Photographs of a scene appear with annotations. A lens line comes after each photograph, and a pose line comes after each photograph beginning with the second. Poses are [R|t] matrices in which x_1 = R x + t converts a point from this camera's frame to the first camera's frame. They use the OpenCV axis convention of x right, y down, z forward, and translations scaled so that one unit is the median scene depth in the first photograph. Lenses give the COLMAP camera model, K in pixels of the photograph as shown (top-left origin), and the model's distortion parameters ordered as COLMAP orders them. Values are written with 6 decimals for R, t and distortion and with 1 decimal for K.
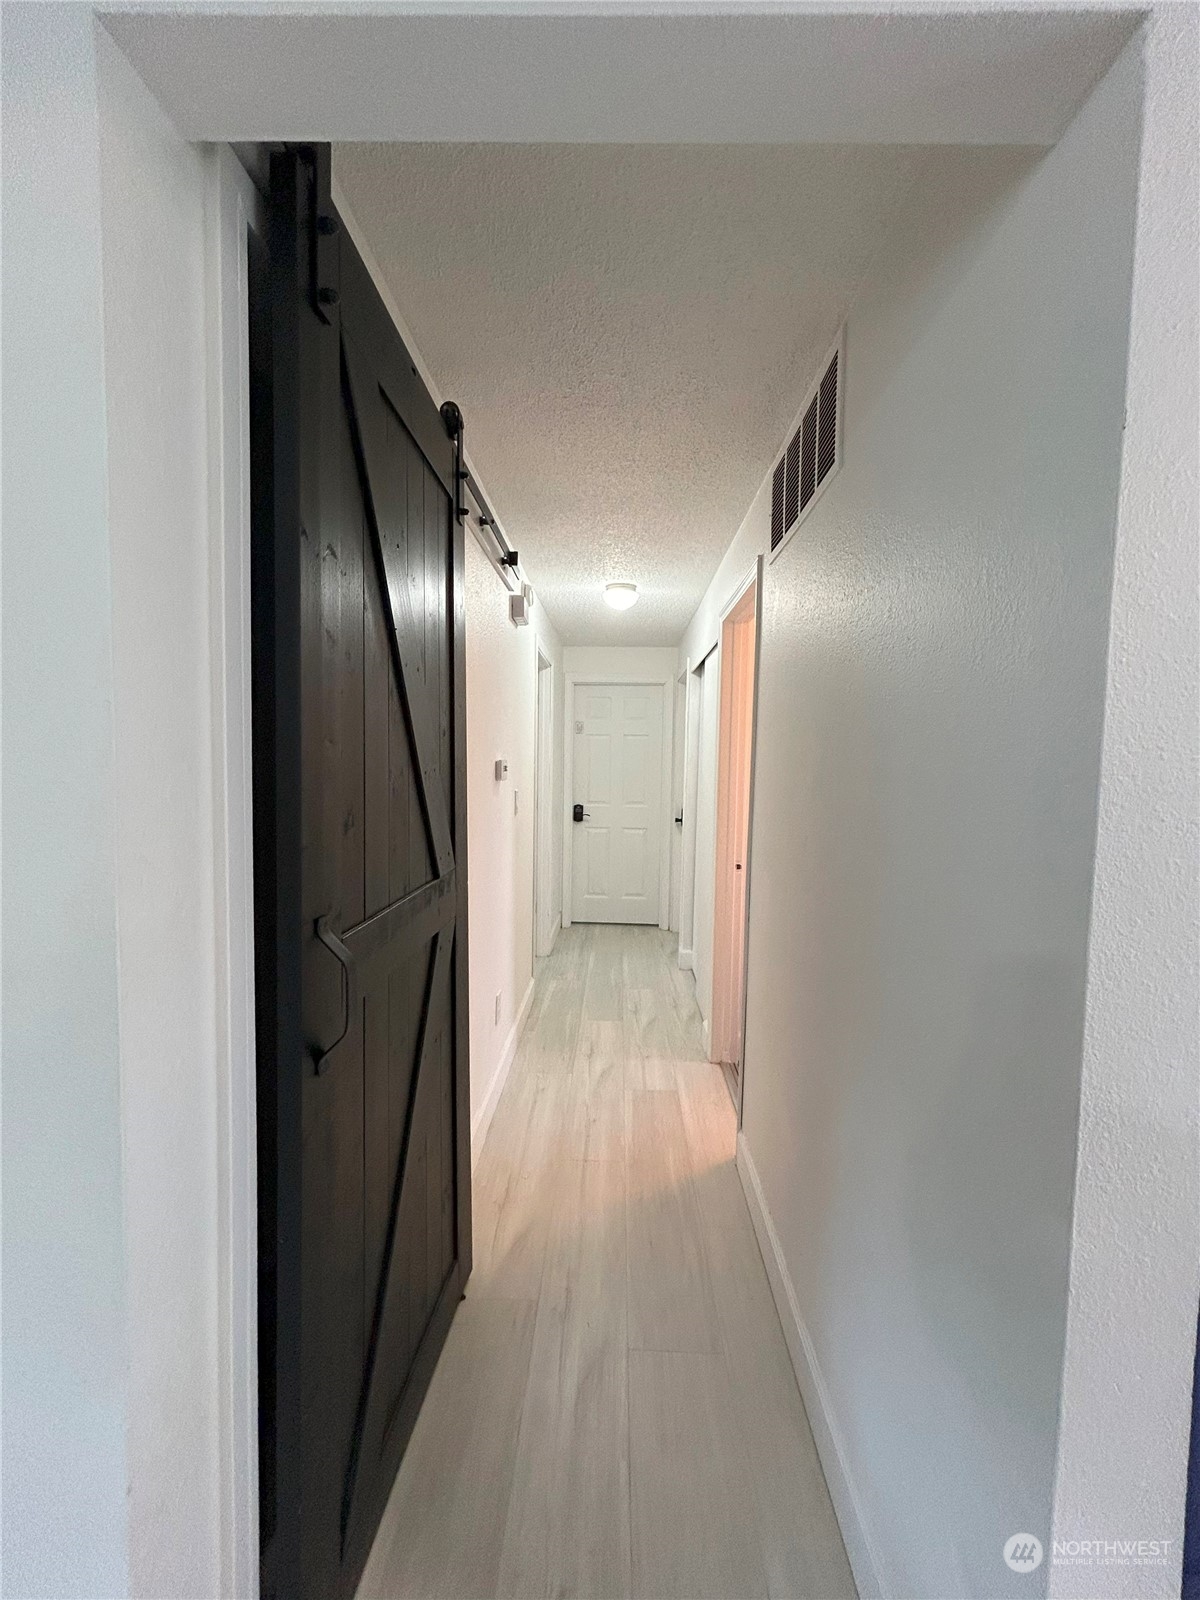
lens RADIAL K [[644.5, 0, 604.6], [0, 644.5, 798.3], [0, 0, 1]] dist [0.001763, 0.000533]
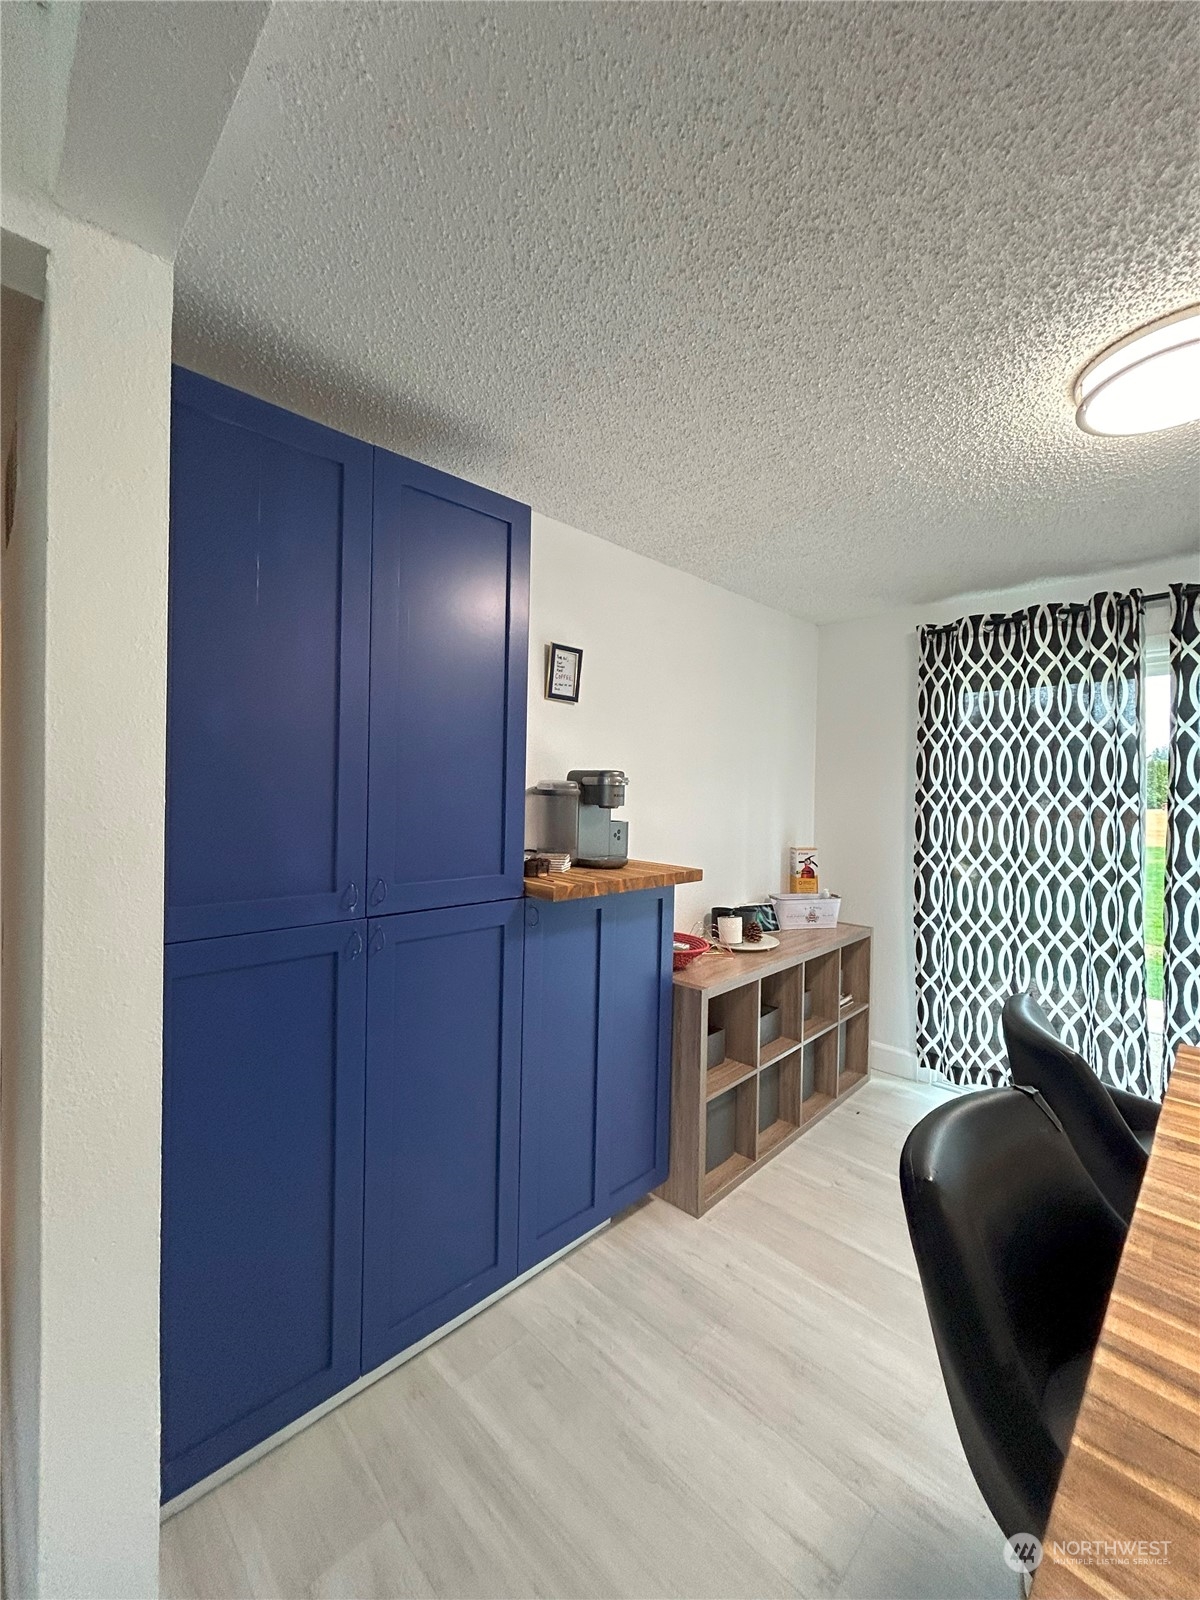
lens RADIAL K [[644.5, 0, 604.6], [0, 644.5, 798.3], [0, 0, 1]] dist [0.001763, 0.000533]
pose [[0.684766, -0.012657, 0.728653, 0.579389], [0.034597, 0.999286, -0.015155, 0.027076], [-0.727941, 0.035586, 0.684716, -0.721143]]
